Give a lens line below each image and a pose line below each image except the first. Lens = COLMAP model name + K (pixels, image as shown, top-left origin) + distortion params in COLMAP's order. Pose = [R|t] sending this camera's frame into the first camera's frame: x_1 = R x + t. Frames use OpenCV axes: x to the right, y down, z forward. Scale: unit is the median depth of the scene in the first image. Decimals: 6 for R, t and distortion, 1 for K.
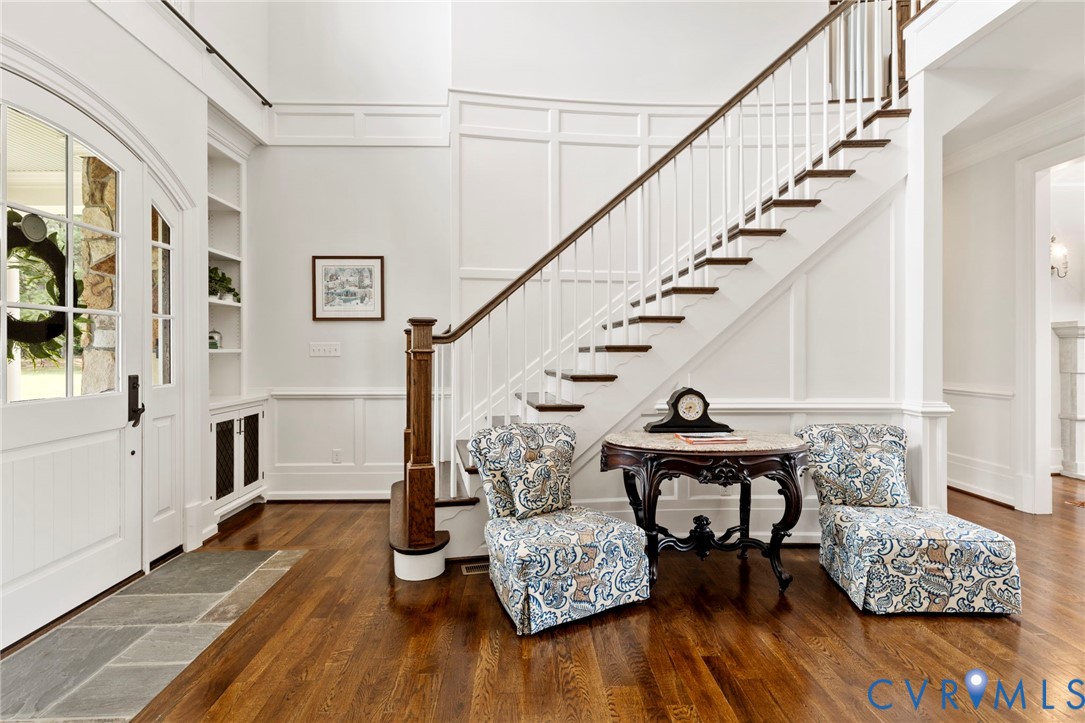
lens RADIAL K [[535.4, 0, 544.5], [0, 535.4, 347.5], [0, 0, 1]] dist [0.000397, 0.000058]
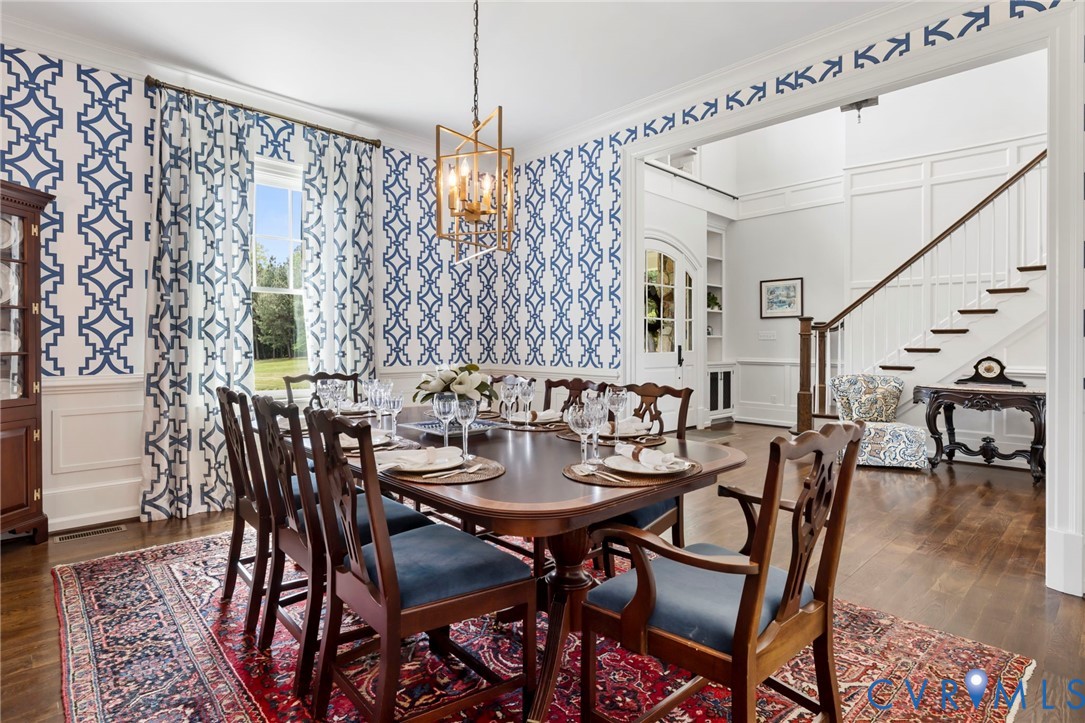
lens RADIAL K [[535.4, 0, 544.5], [0, 535.4, 347.5], [0, 0, 1]] dist [0.000397, 0.000058]
pose [[0.665484, 0.007709, -0.746372, 0.485813], [0.001383, 0.999932, 0.011560, 0.026417], [0.746410, -0.008725, 0.665429, -0.824237]]
